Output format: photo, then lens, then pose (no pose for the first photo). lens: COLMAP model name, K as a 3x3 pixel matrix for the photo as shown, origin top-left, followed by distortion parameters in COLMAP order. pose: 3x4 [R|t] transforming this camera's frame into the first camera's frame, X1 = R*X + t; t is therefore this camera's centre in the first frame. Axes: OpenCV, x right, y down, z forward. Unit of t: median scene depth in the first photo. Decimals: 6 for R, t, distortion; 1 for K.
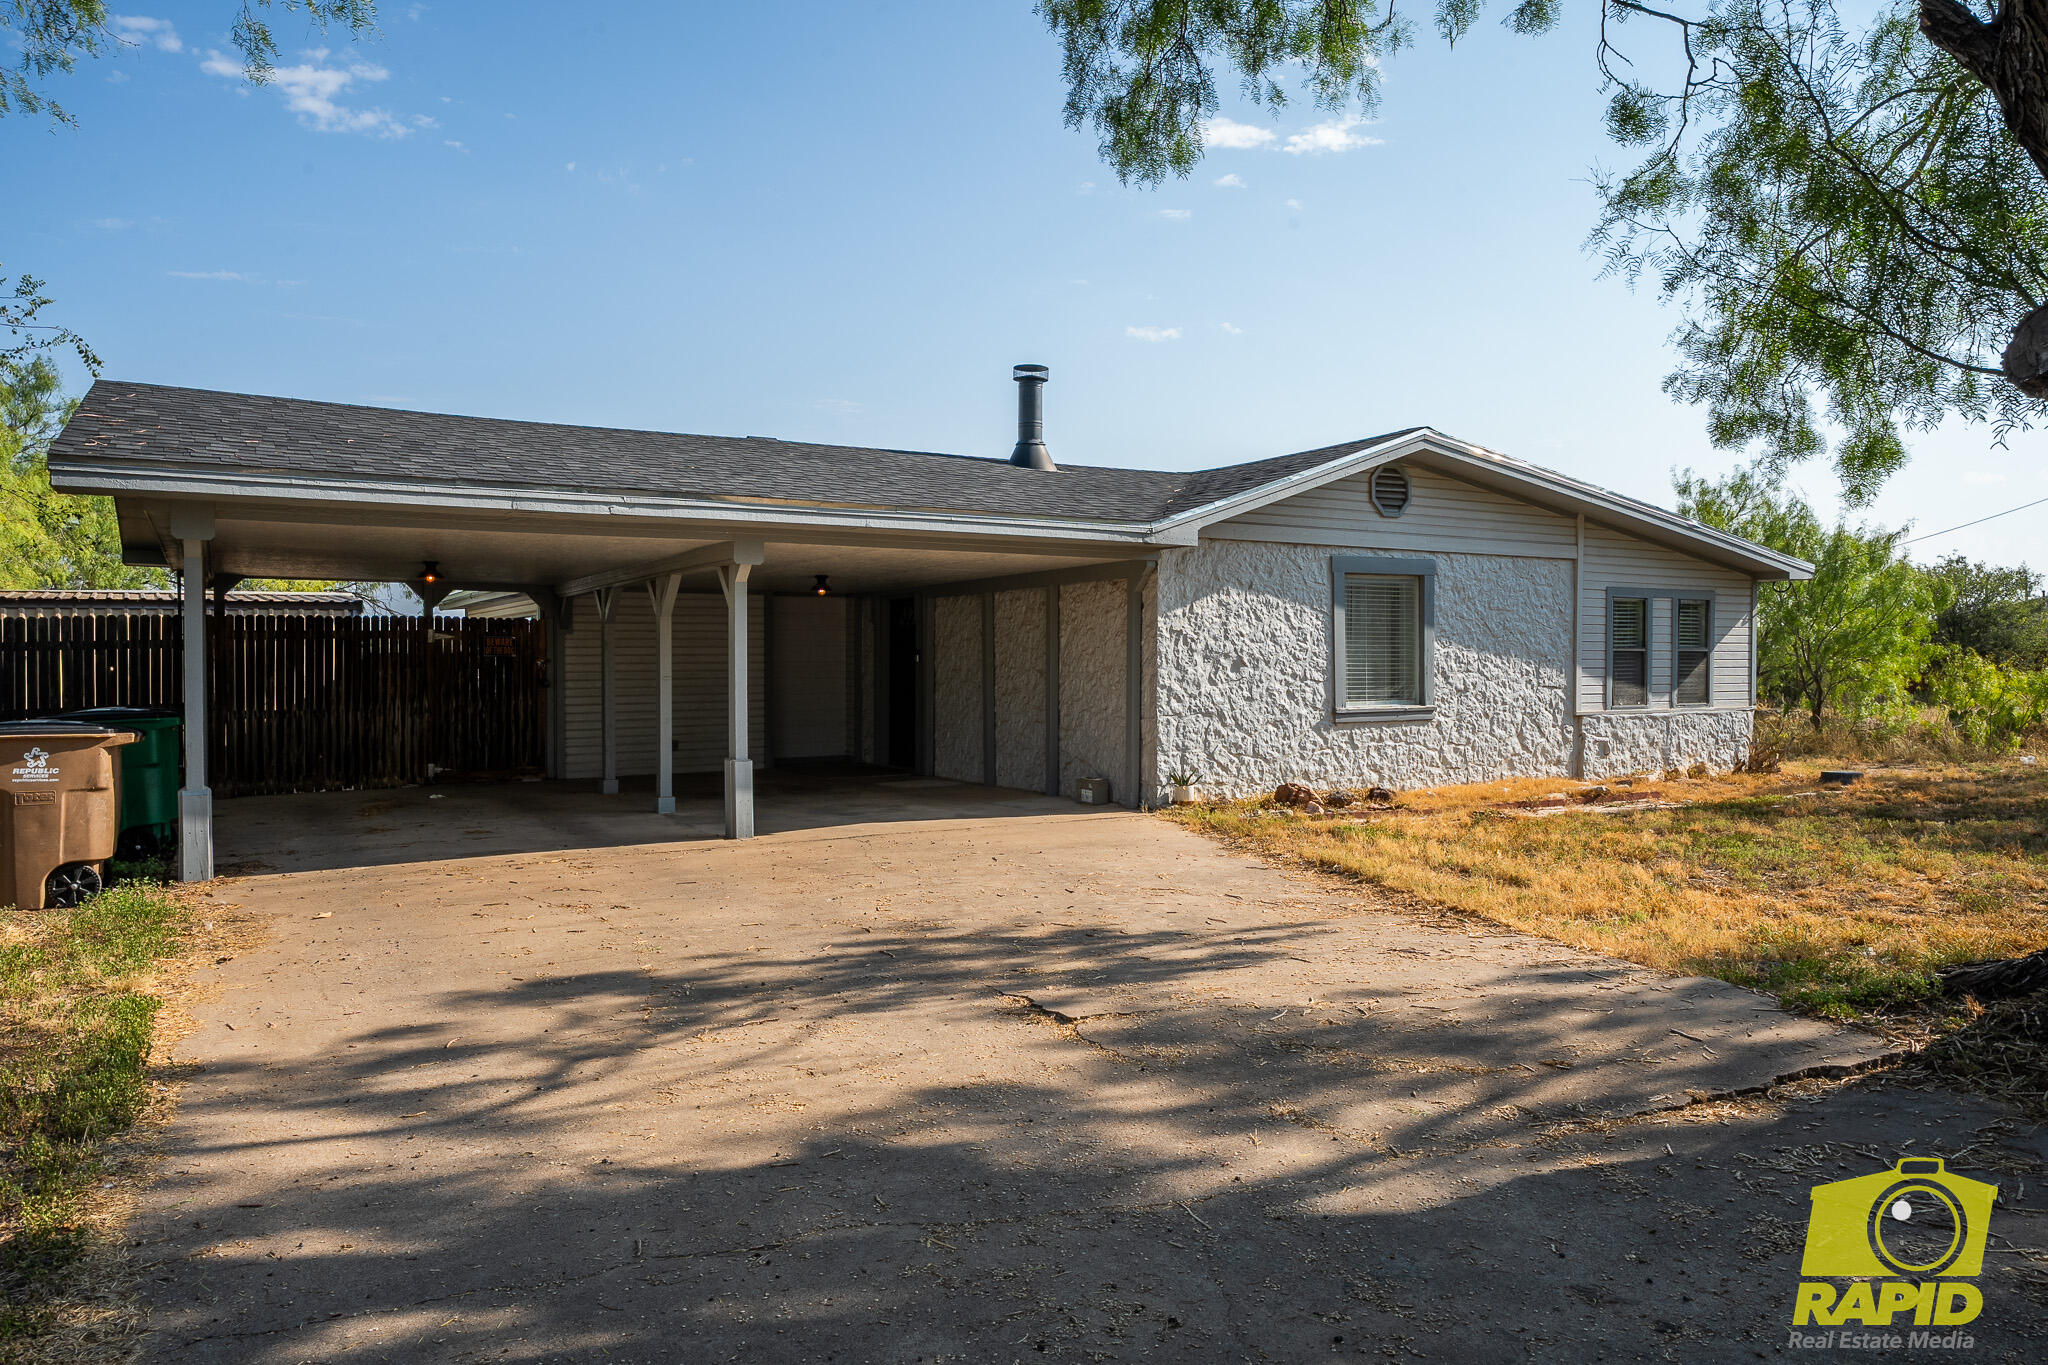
lens RADIAL K [[1377.6, 0, 1036.0], [0, 1377.6, 680.0], [0, 0, 1]] dist [-0.000182, 0.001193]
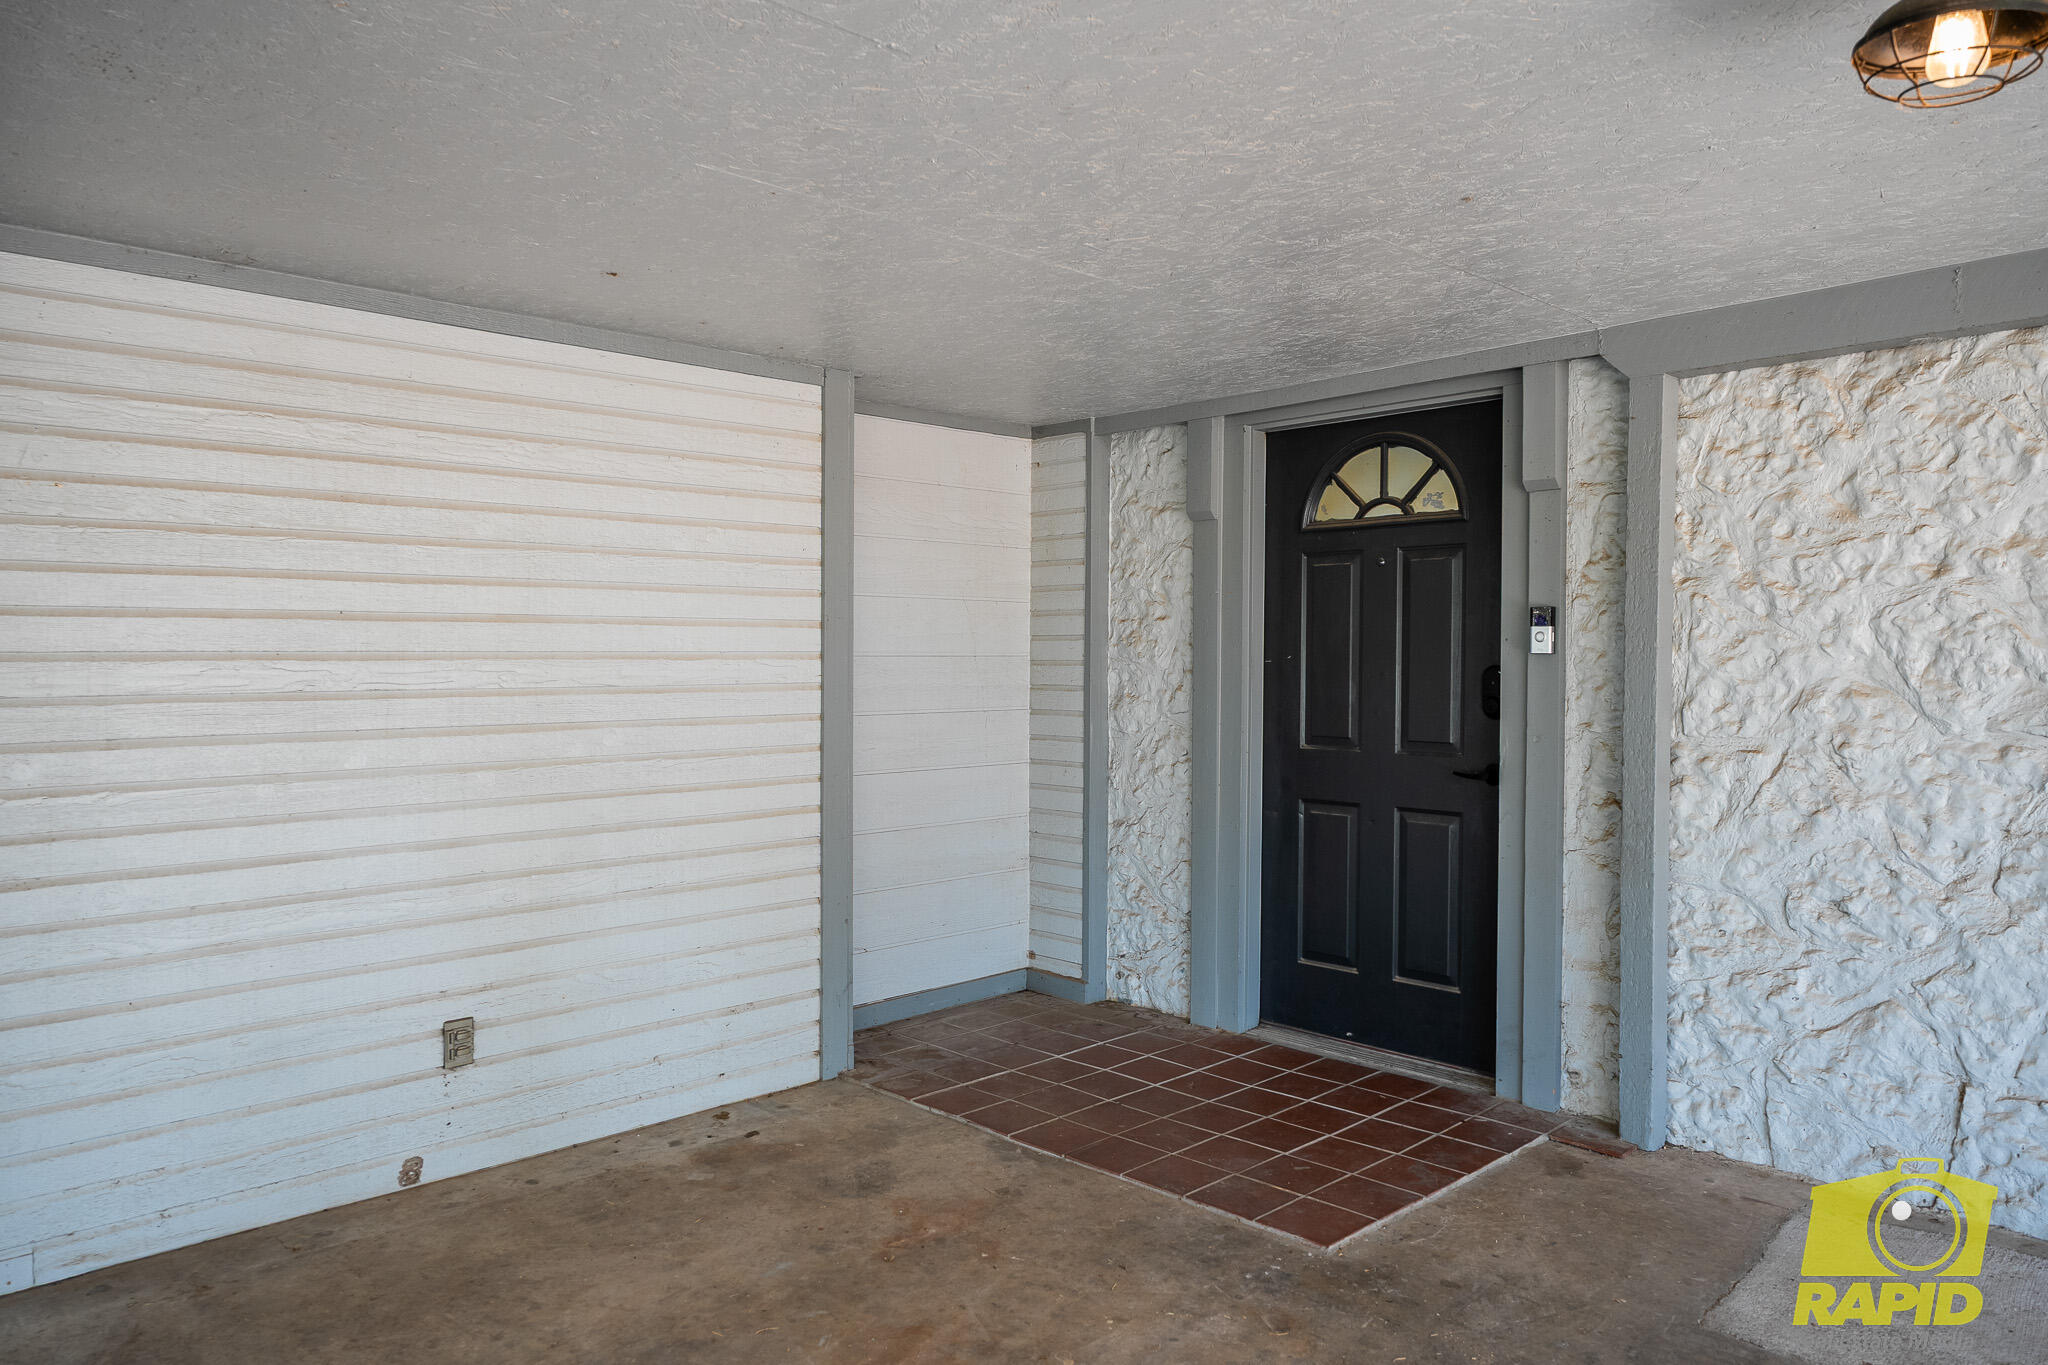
lens RADIAL K [[1377.6, 0, 1030.6], [0, 1377.6, 681.8], [0, 0, 1]] dist [-0.000182, 0.001193]
pose [[0.976278, -0.001122, 0.216517, -0.257198], [0.000636, 0.999997, 0.002318, -0.010286], [-0.216519, -0.002125, 0.976276, 0.895496]]
